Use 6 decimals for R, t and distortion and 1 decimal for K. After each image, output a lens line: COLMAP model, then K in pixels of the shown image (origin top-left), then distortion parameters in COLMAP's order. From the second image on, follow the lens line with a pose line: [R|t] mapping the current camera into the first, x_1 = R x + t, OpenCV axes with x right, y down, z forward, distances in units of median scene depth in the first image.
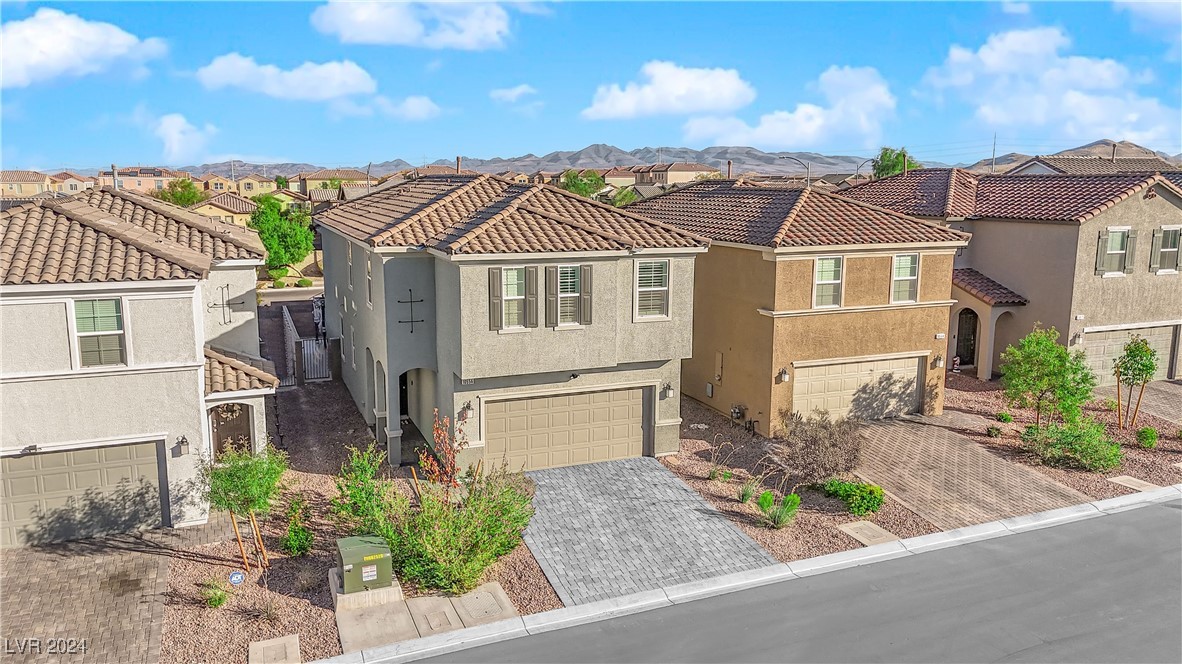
lens RADIAL K [[869.7, 0, 589.3], [0, 869.7, 325.7], [0, 0, 1]] dist [0.087711, -0.108169]
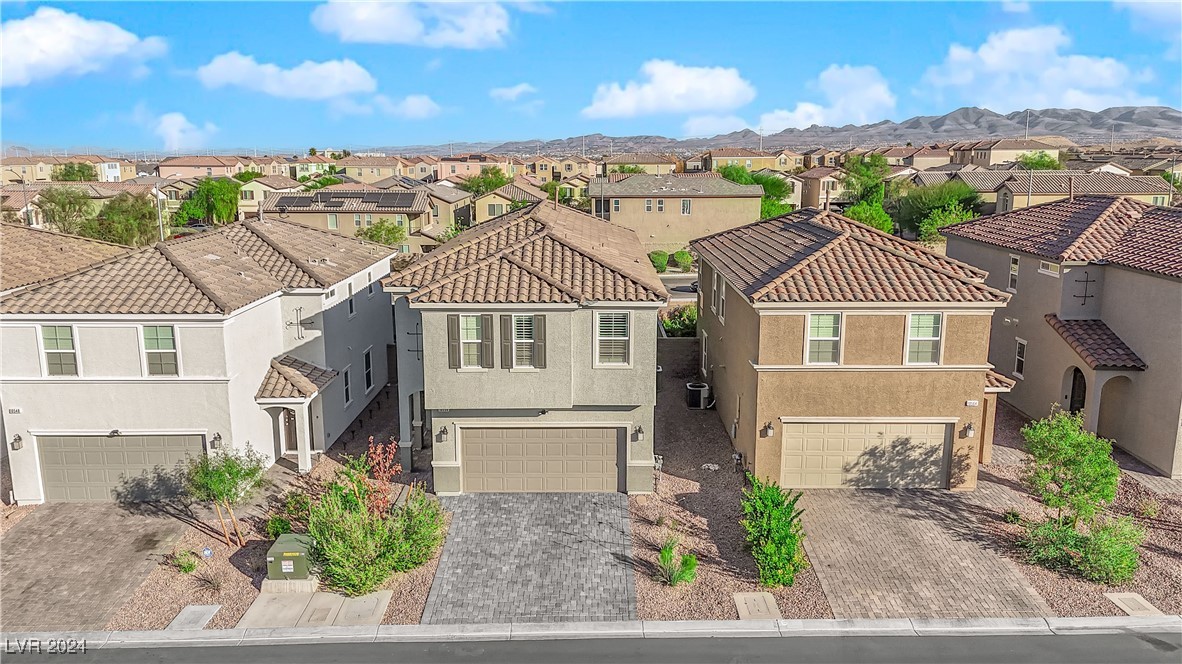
lens RADIAL K [[869.7, 0, 589.3], [0, 869.7, 325.7], [0, 0, 1]] dist [0.087711, -0.108169]
pose [[0.926760, 0.069922, -0.369089, 0.435126], [-0.057747, 0.997364, 0.043945, -0.102532], [0.371188, -0.019413, 0.928355, 0.008575]]
